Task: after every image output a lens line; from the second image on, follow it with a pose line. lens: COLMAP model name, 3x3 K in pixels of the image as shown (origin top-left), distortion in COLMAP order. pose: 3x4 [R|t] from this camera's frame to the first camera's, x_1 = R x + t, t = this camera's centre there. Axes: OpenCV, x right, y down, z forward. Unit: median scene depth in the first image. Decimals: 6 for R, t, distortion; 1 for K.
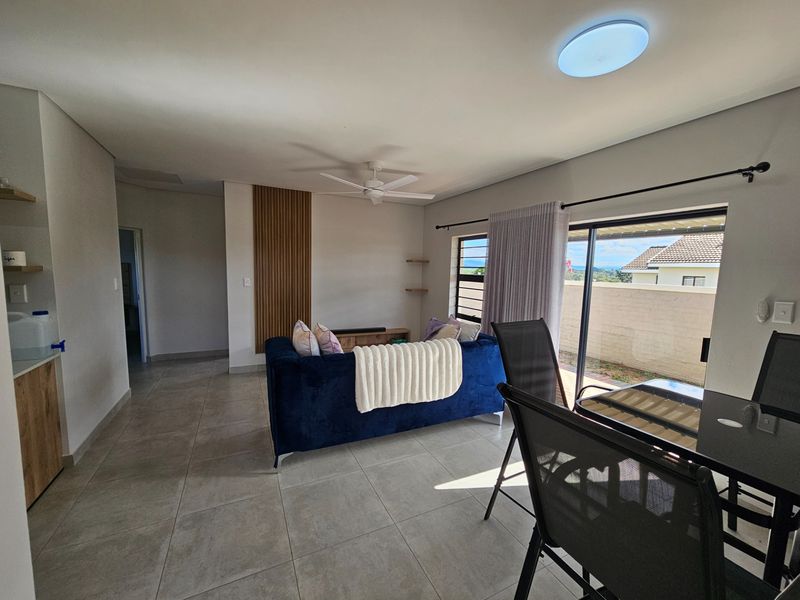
lens RADIAL K [[331.1, 0, 394.1], [0, 331.1, 304.3], [0, 0, 1]] dist [0.005041, -0.001928]
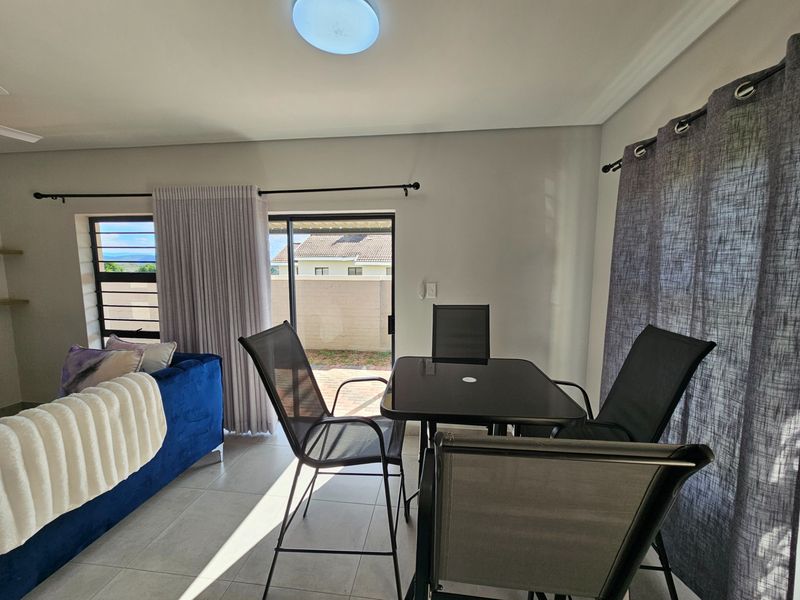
lens RADIAL K [[331.1, 0, 402.7], [0, 331.1, 304.2], [0, 0, 1]] dist [0.005041, -0.001928]
pose [[0.534978, -0.116024, 0.836861, -0.067273], [0.100773, 0.992217, 0.073142, -0.021803], [-0.838834, 0.045203, 0.542507, 0.194234]]
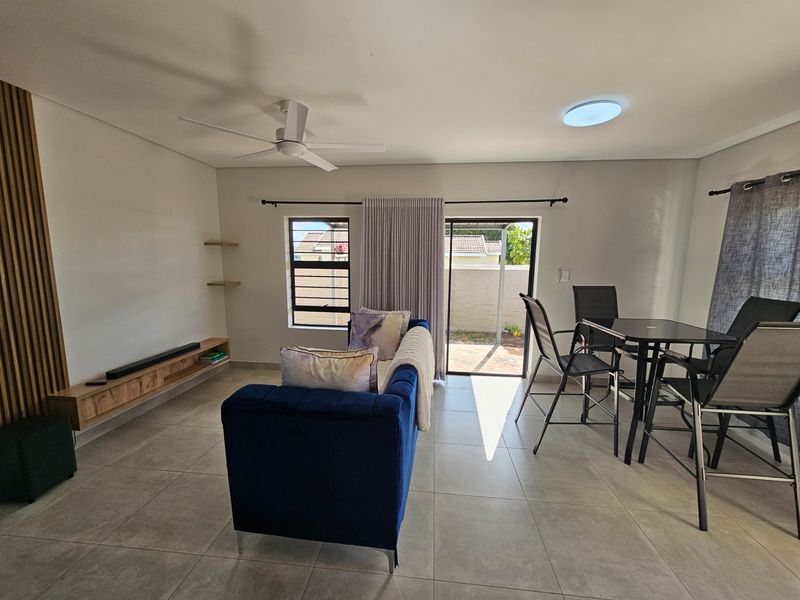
lens RADIAL K [[331.1, 0, 399.6], [0, 331.1, 306.8], [0, 0, 1]] dist [0.005041, -0.001928]
pose [[0.516857, -0.147622, 0.843247, -0.631763], [0.094413, 0.988841, 0.115241, -0.070272], [-0.850849, 0.020050, 0.525027, 0.483794]]
